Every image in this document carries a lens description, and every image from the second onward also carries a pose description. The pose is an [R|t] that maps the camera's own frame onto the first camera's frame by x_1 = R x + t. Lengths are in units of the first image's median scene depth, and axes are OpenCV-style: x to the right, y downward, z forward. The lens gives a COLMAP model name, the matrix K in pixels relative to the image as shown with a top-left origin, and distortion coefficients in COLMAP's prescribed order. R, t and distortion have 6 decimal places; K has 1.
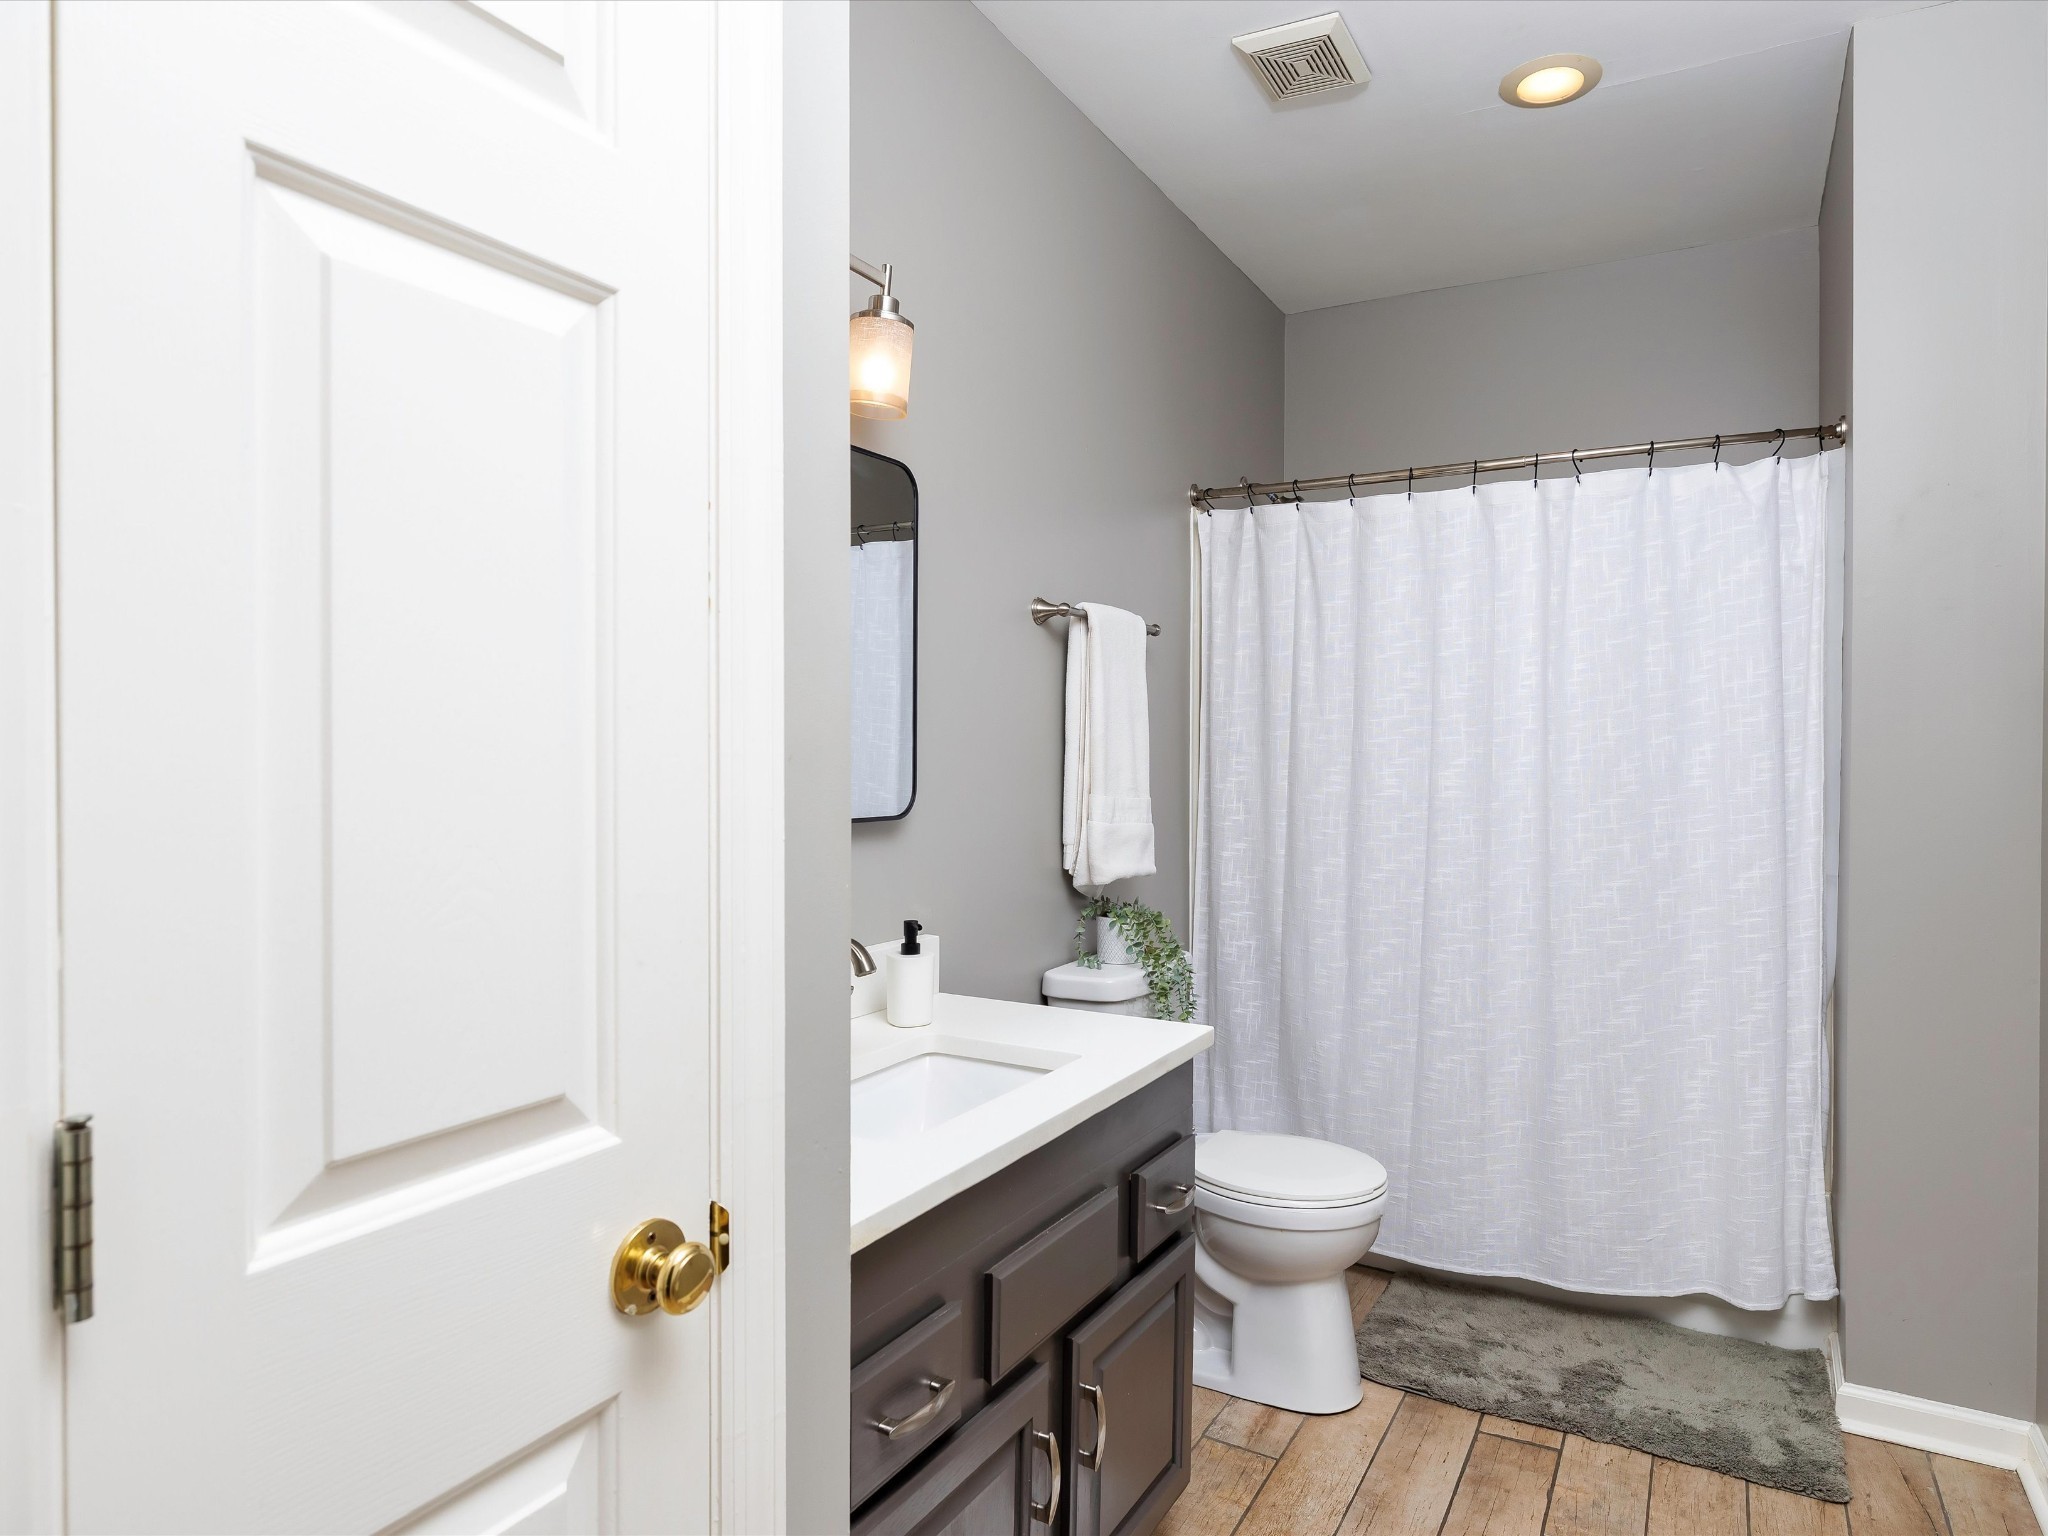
lens RADIAL K [[1090.6, 0, 1024.0], [0, 1090.6, 768.0], [0, 0, 1]] dist [-0.001535, -0.001082]
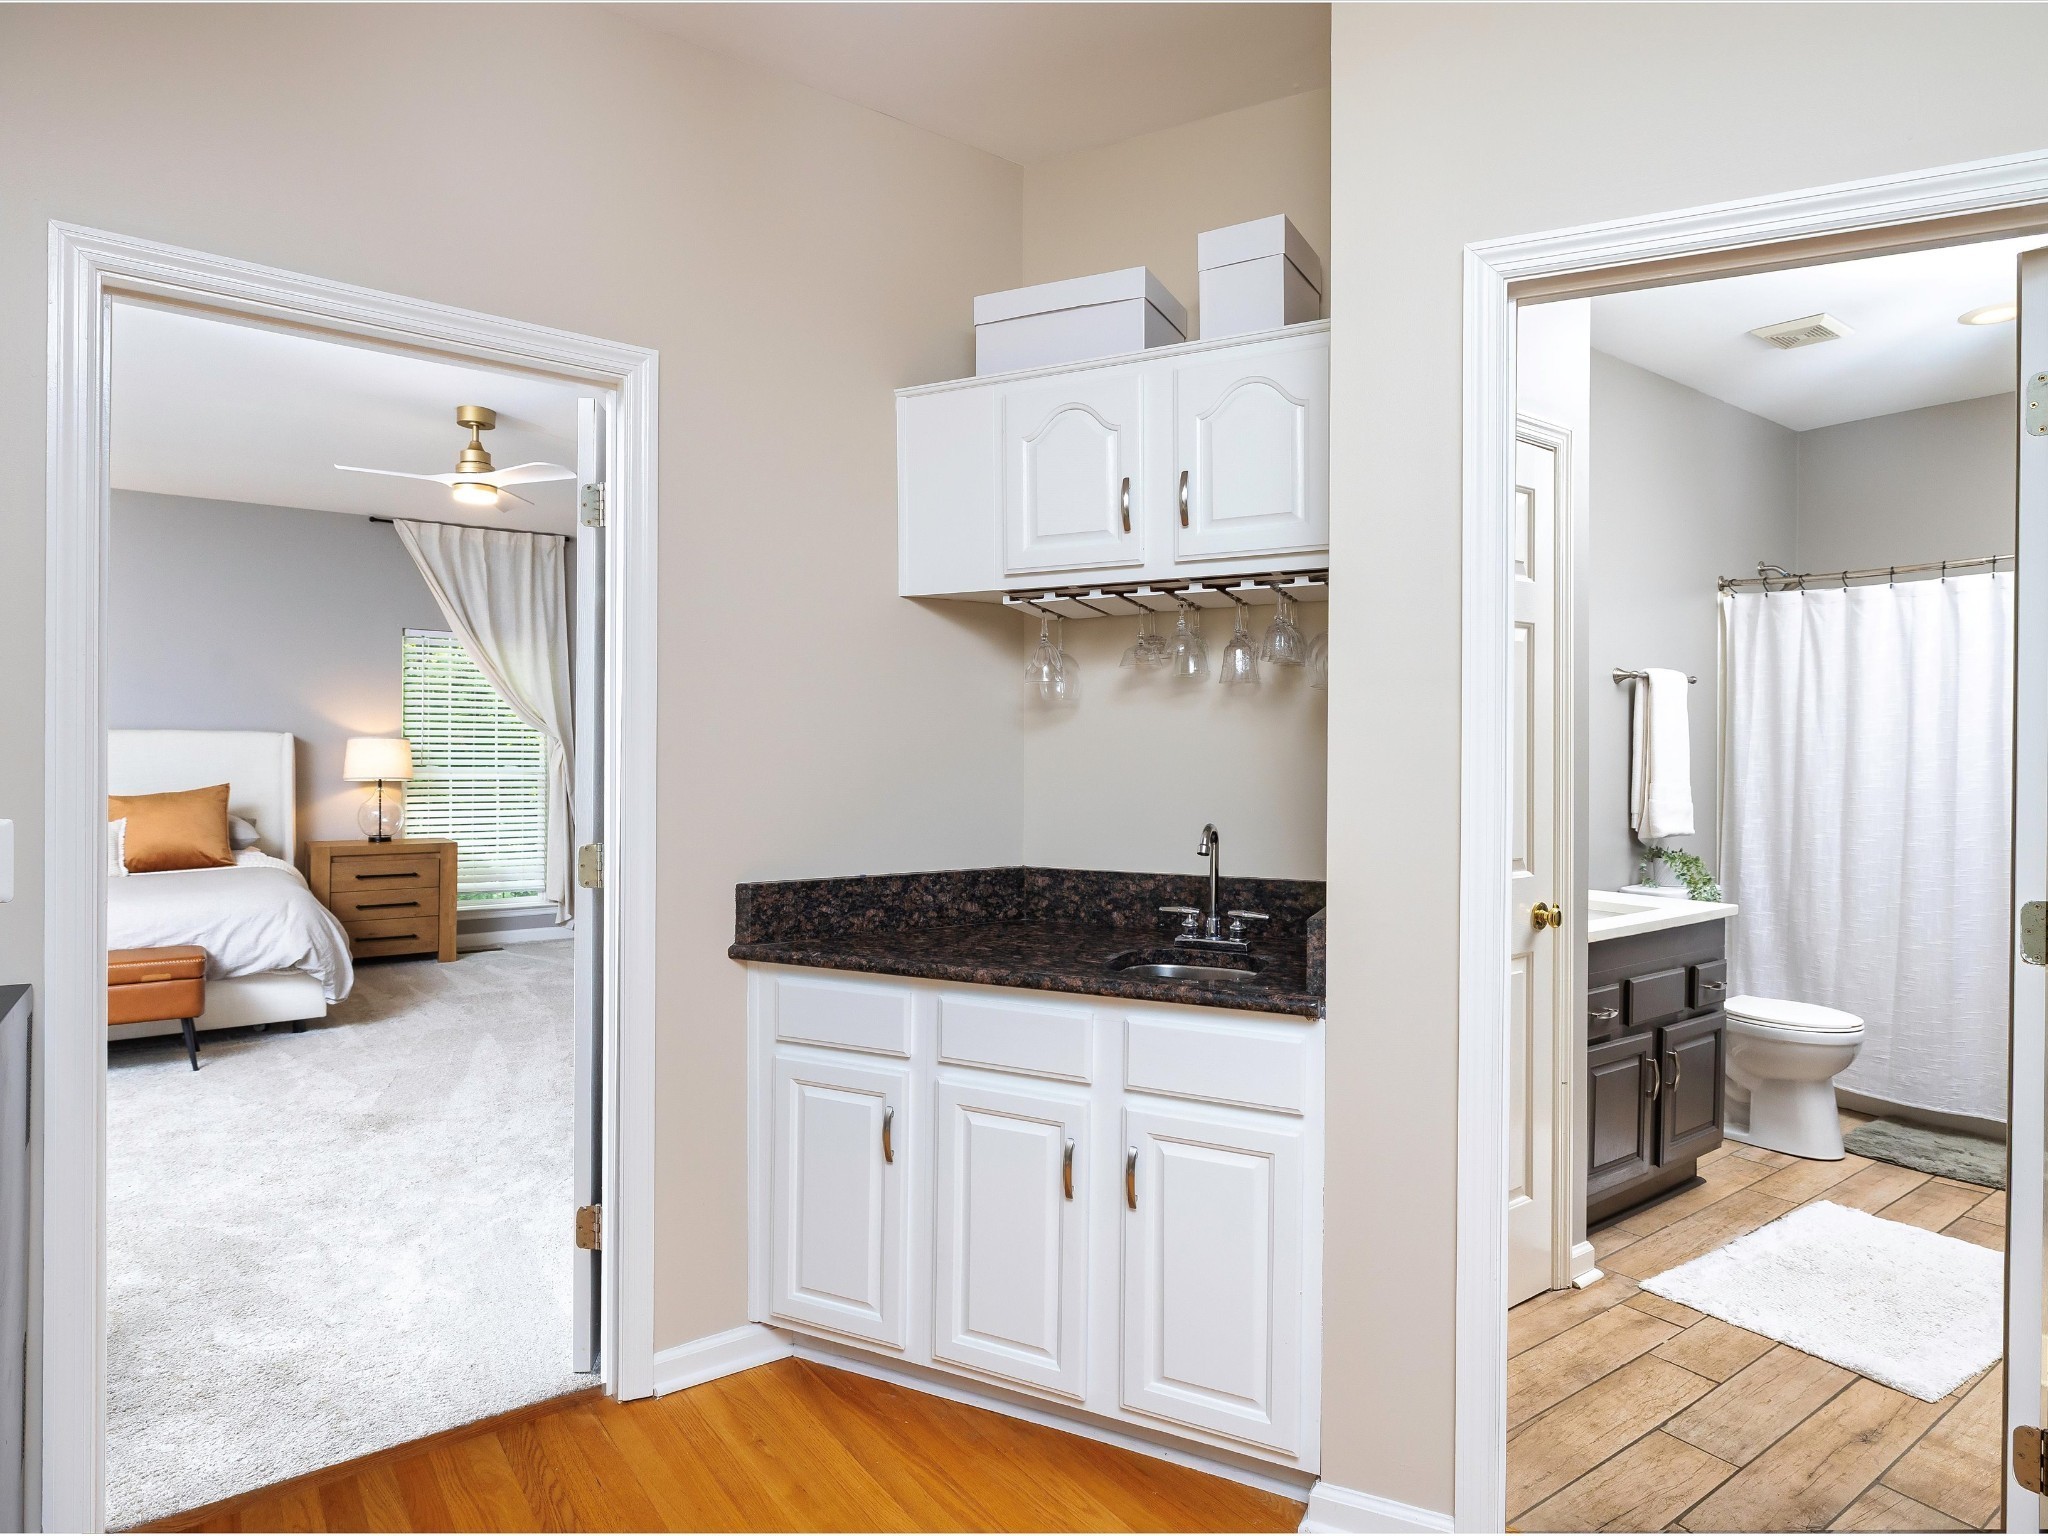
lens RADIAL K [[1090.6, 0, 1024.0], [0, 1090.6, 768.0], [0, 0, 1]] dist [-0.001535, -0.001082]
pose [[0.920296, 0.000909, -0.391222, -0.164696], [-0.000349, 0.999999, 0.001502, -0.002133], [0.391223, -0.001246, 0.920295, -0.888680]]
